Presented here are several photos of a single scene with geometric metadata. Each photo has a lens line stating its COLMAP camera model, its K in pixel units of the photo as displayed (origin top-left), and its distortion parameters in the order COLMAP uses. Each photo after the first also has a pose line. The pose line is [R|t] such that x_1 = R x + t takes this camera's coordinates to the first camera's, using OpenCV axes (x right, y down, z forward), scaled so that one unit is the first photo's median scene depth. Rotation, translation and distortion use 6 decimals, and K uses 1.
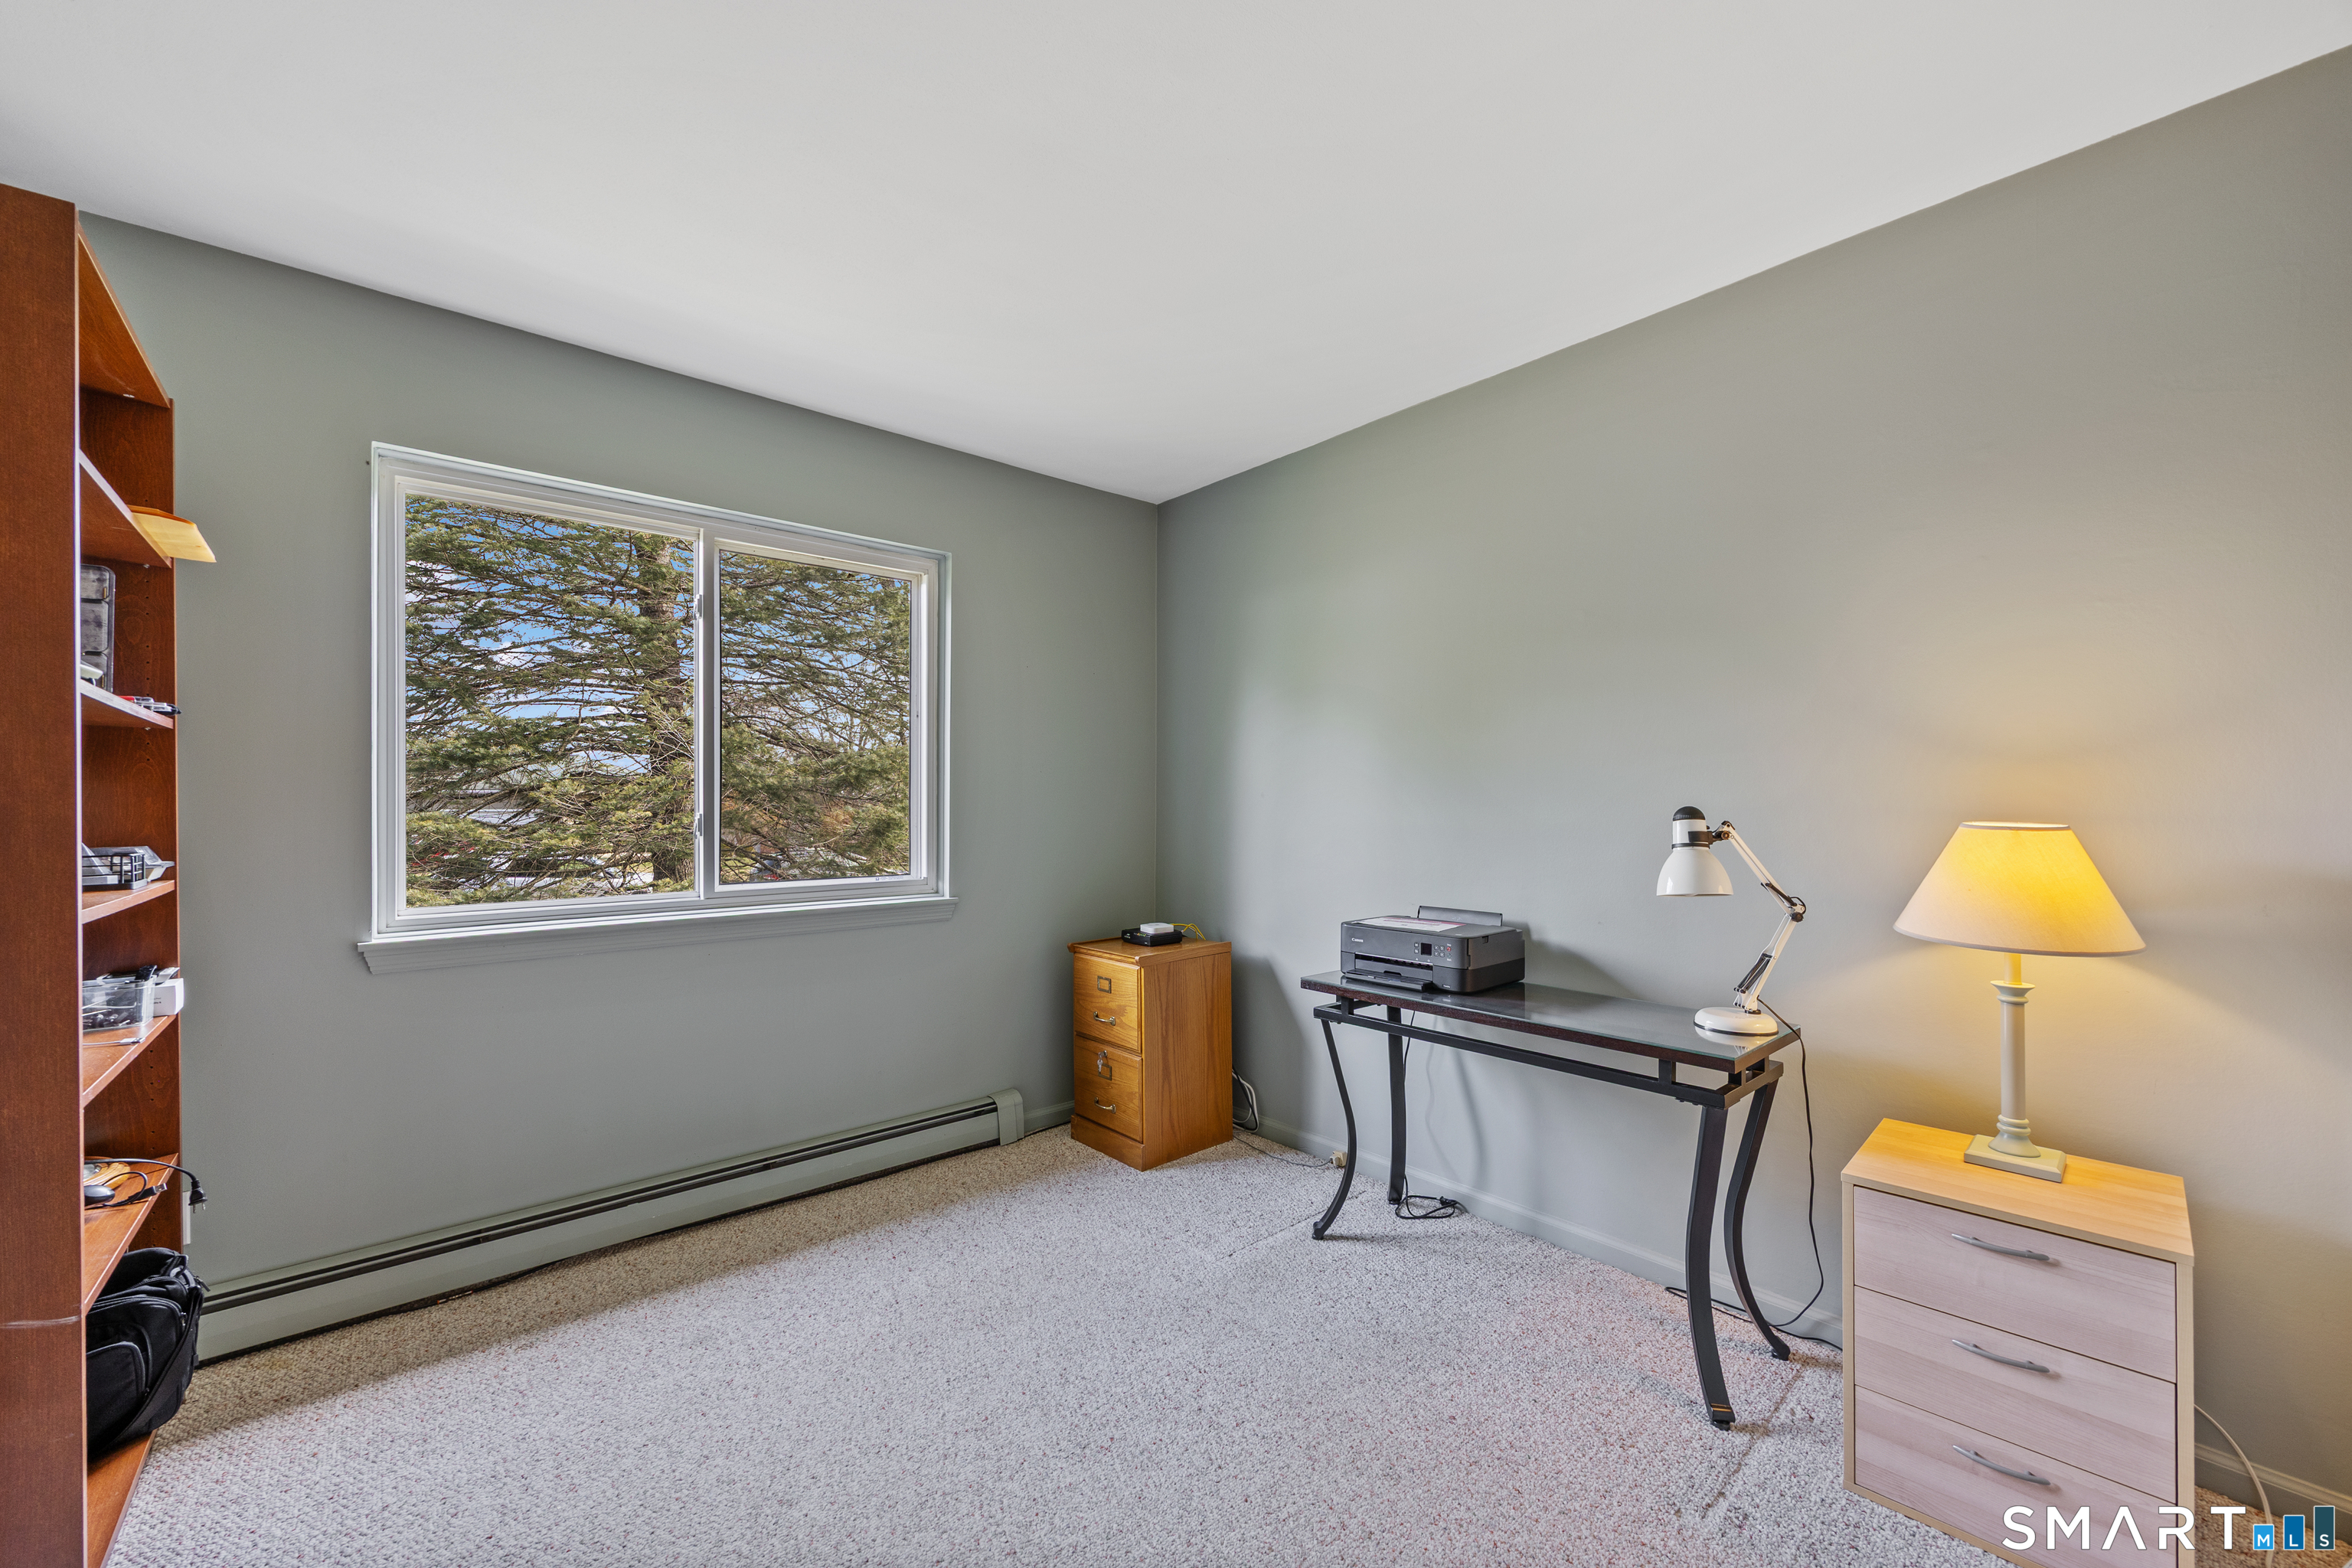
lens RADIAL K [[903.9, 0, 1178.1], [0, 903.9, 794.6], [0, 0, 1]] dist [-0.000276, -0.000004]
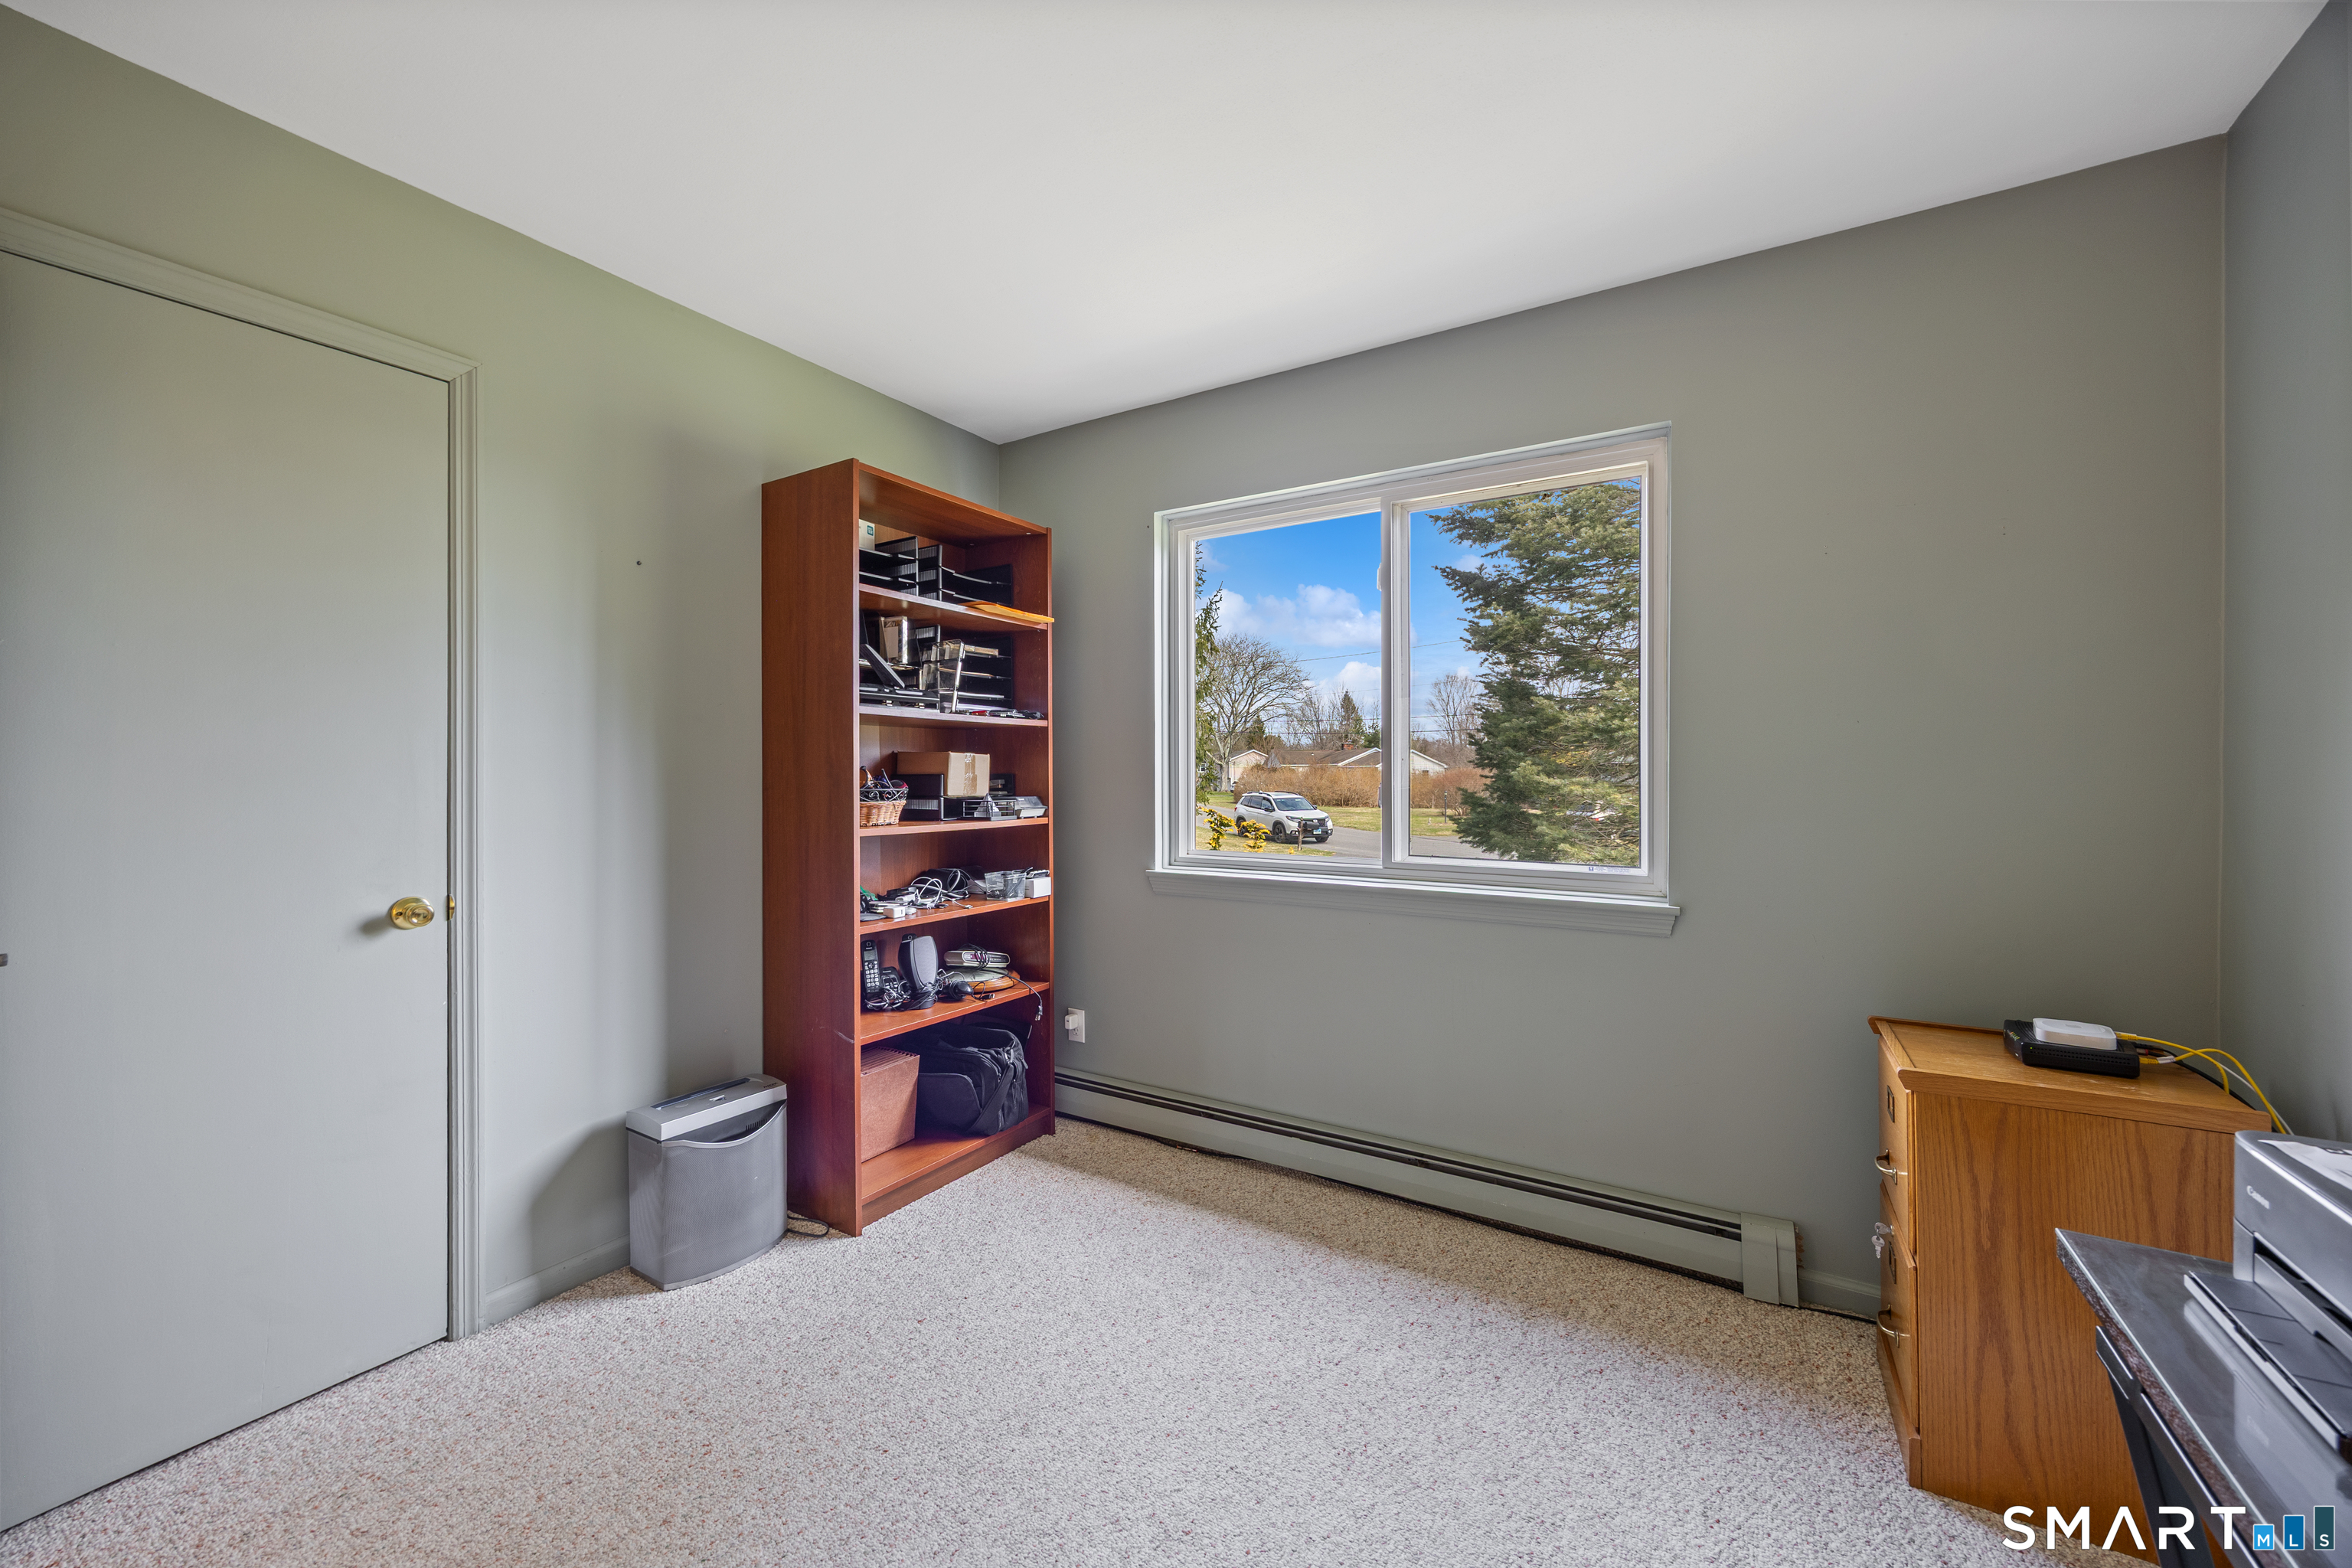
lens RADIAL K [[903.9, 0, 1175.3], [0, 903.9, 782.4], [0, 0, 1]] dist [-0.000276, -0.000004]
pose [[0.290645, 0.011666, -0.956760, 0.363576], [0.010097, 0.999833, 0.015258, 0.004740], [0.956778, -0.014095, 0.290478, 0.506013]]
